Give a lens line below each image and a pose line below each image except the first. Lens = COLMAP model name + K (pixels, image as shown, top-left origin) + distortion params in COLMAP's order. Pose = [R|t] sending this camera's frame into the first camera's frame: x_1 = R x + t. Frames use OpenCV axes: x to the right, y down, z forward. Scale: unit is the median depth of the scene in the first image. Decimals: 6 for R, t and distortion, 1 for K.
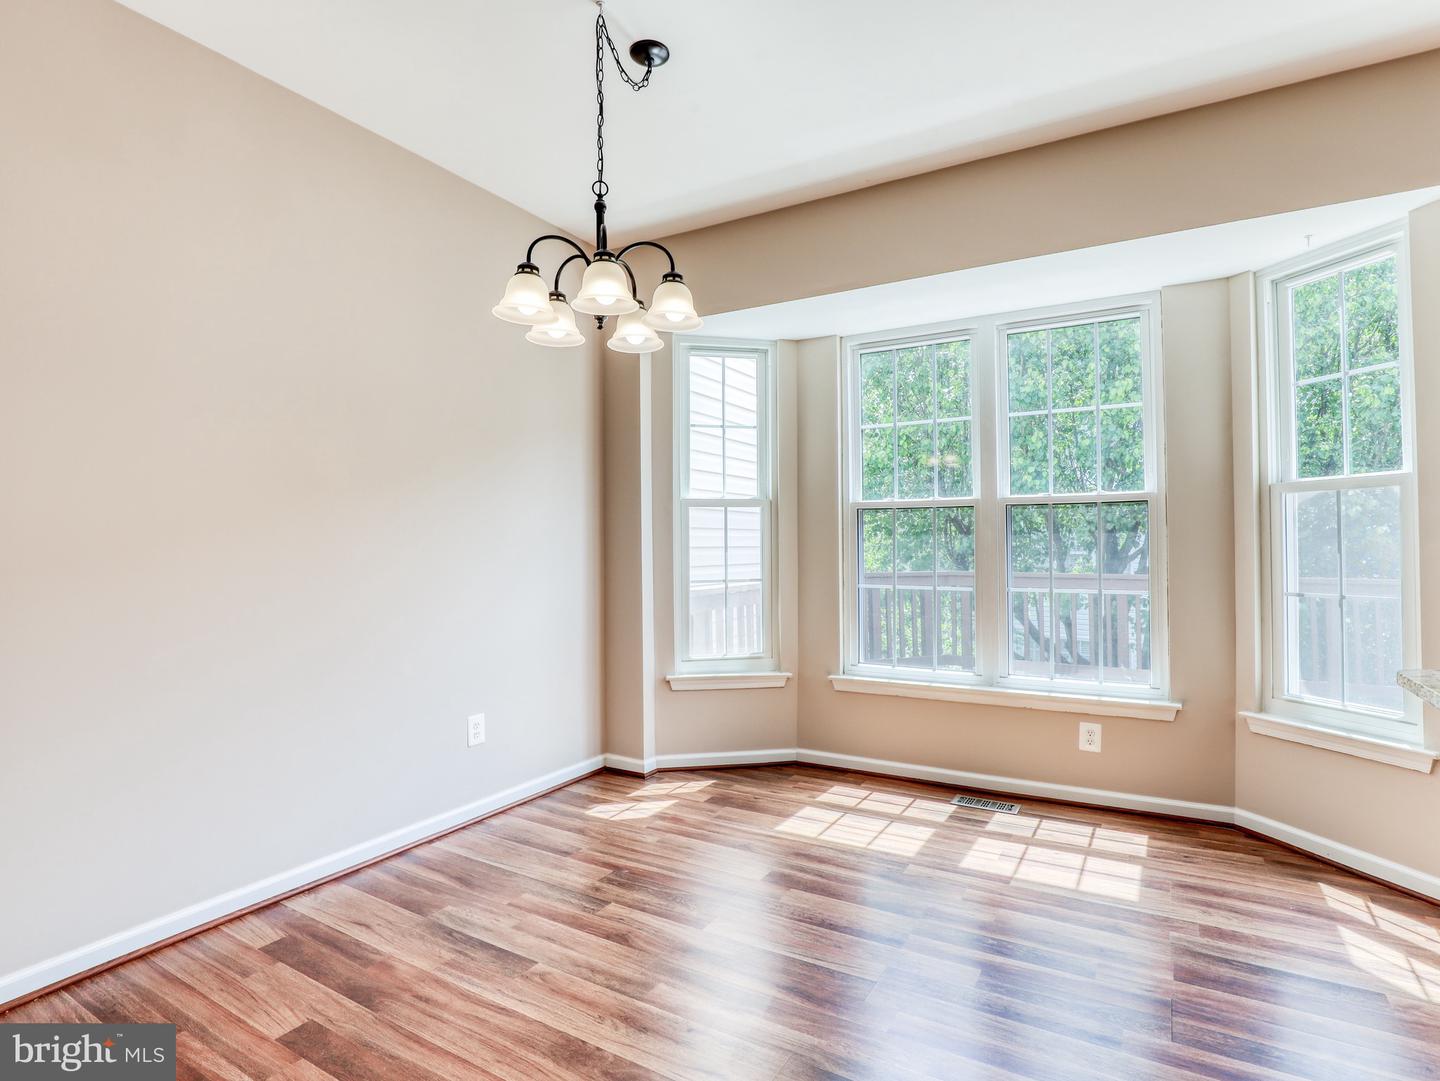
lens RADIAL K [[758.6, 0, 726.7], [0, 758.6, 531.6], [0, 0, 1]] dist [-0.029969, 0.005416]
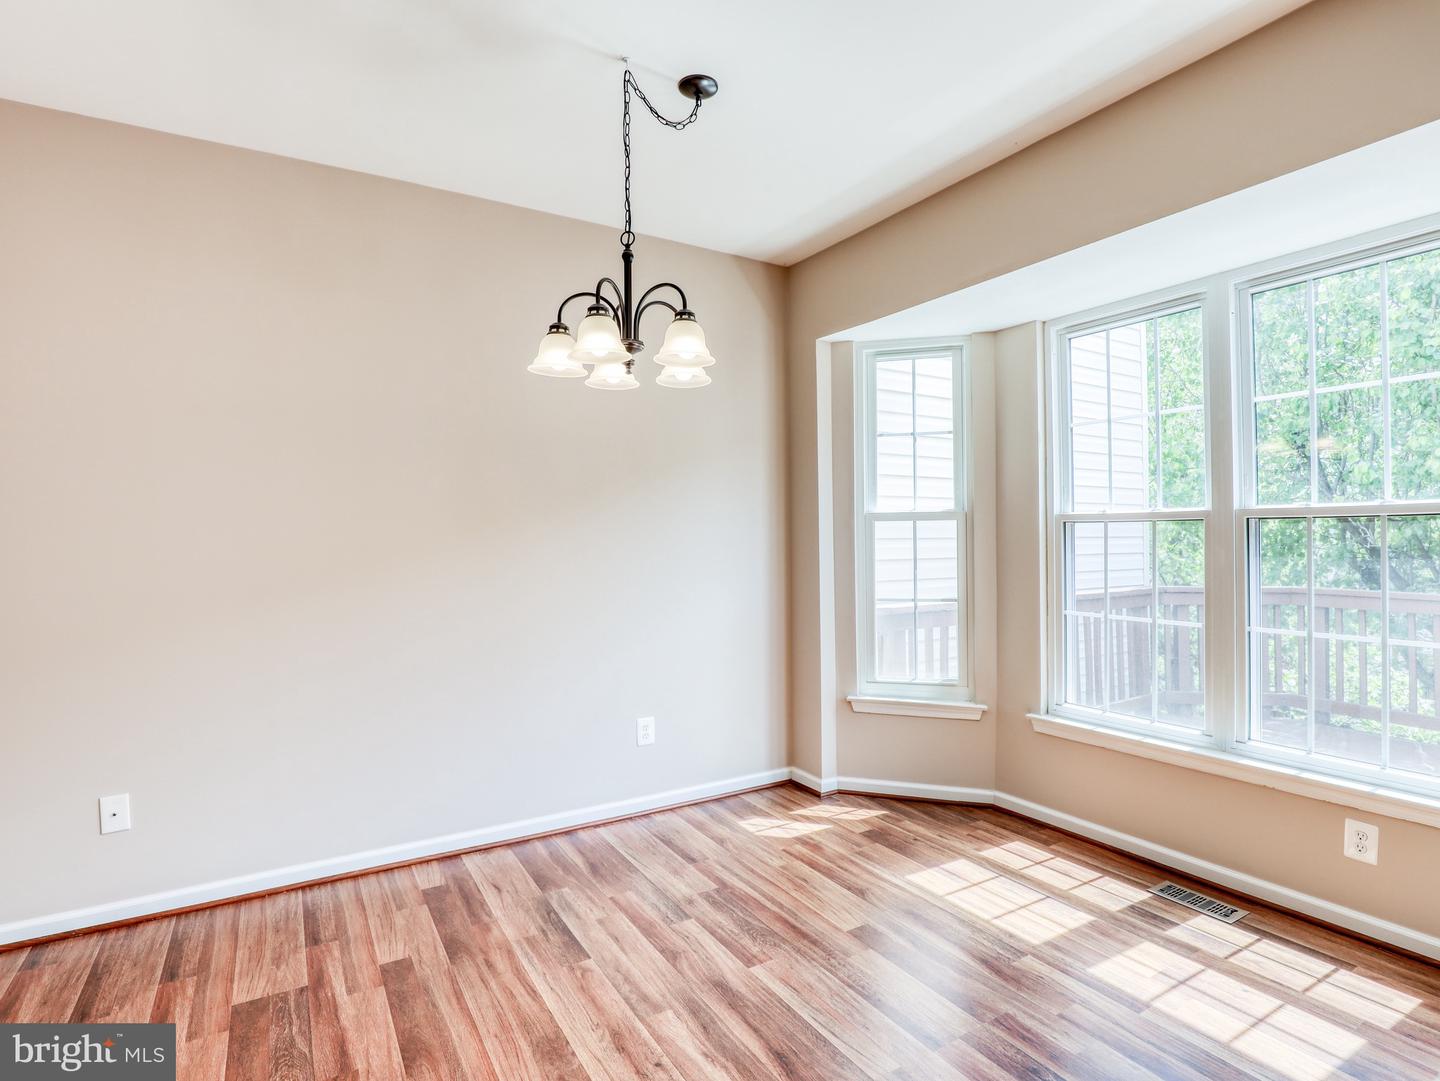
lens RADIAL K [[758.6, 0, 727.3], [0, 758.6, 531.5], [0, 0, 1]] dist [-0.029969, 0.005416]
pose [[0.881099, -0.002139, -0.472927, 0.301042], [0.008450, 0.999901, 0.011219, -0.040147], [0.472857, -0.013881, 0.881030, 0.092705]]
